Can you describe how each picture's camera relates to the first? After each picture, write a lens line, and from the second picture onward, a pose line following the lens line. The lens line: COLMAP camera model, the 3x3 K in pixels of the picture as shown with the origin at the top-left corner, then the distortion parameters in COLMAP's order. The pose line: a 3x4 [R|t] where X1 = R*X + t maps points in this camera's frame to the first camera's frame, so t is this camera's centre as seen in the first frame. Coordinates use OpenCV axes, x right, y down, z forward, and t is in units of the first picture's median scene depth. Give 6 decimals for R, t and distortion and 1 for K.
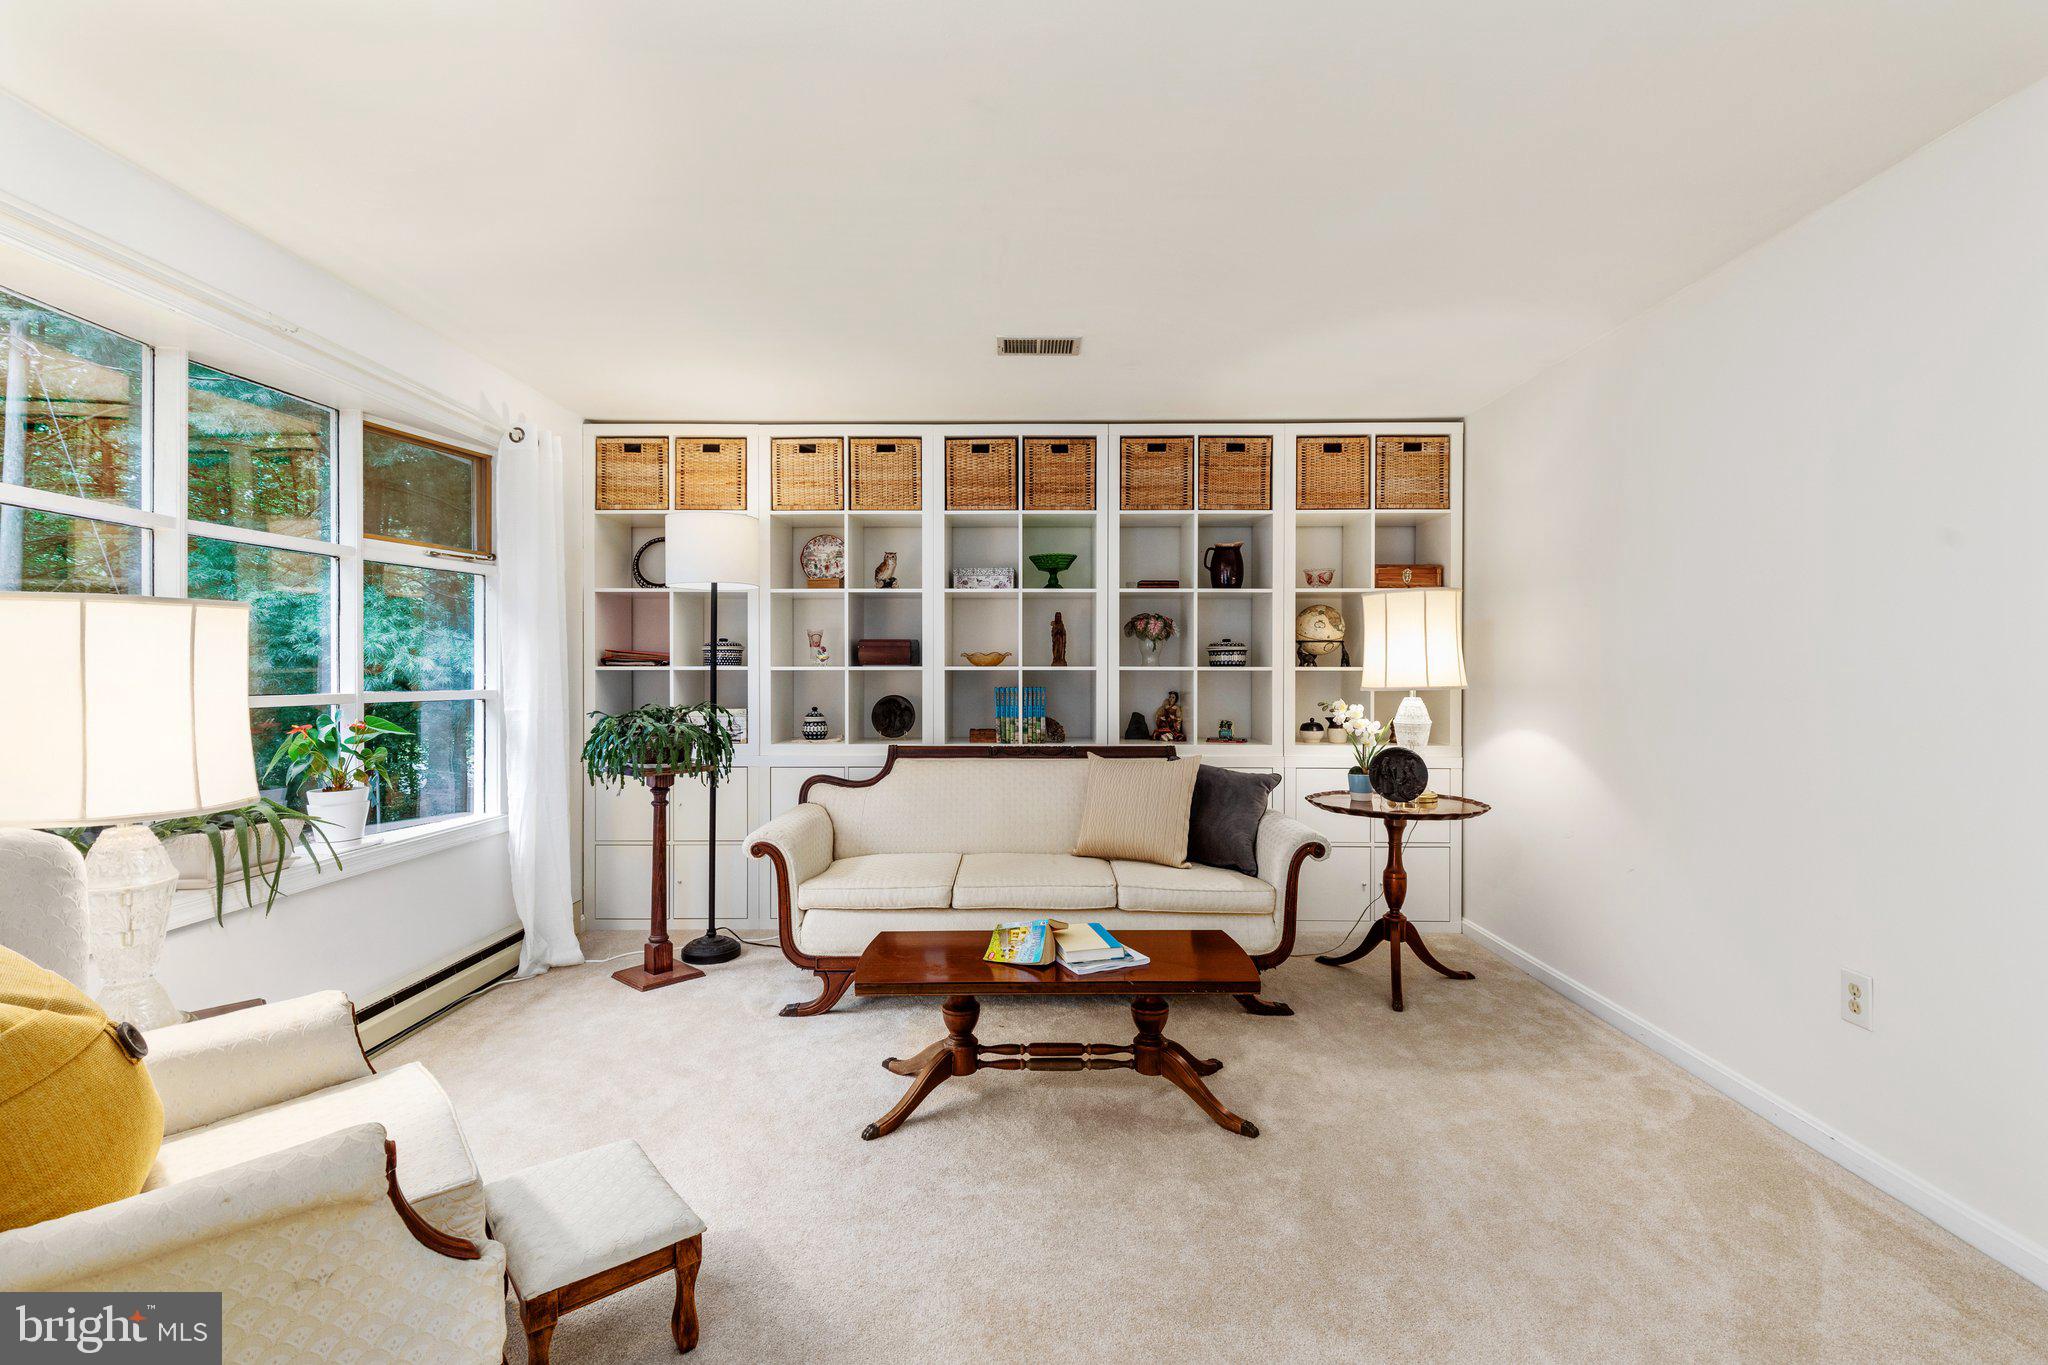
lens RADIAL K [[928.4, 0, 1032.9], [0, 928.4, 680.6], [0, 0, 1]] dist [0.006943, -0.001829]
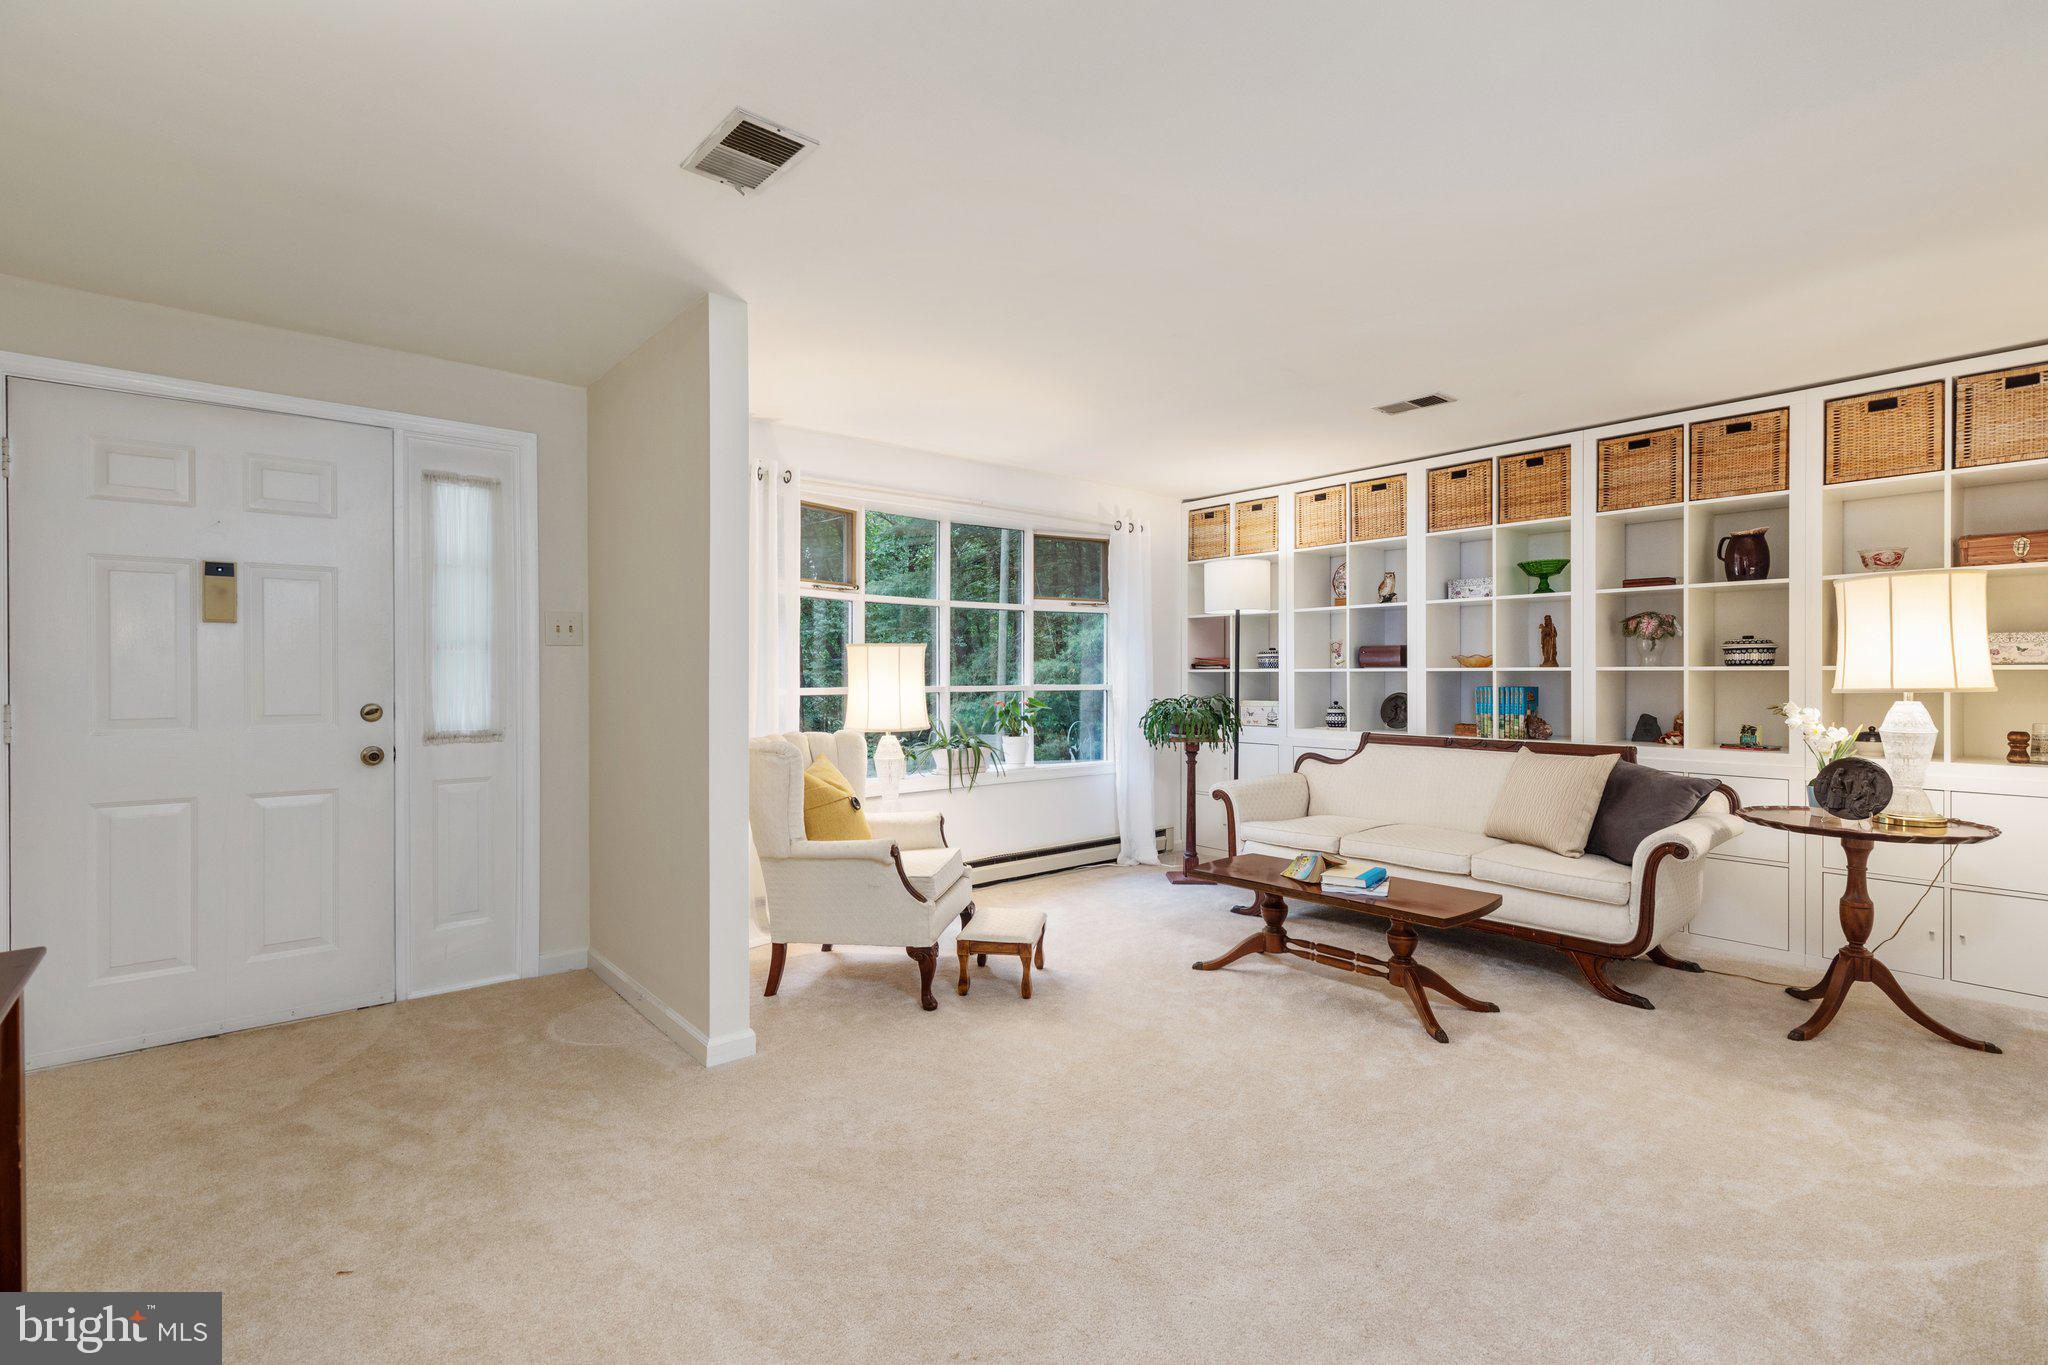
lens RADIAL K [[928.4, 0, 1015.9], [0, 928.4, 678.5], [0, 0, 1]] dist [0.006943, -0.001829]
pose [[0.649894, 0.002027, -0.760022, 0.485255], [-0.004632, 0.999988, -0.001294, 0.002008], [0.760011, 0.004361, 0.649895, -0.151591]]
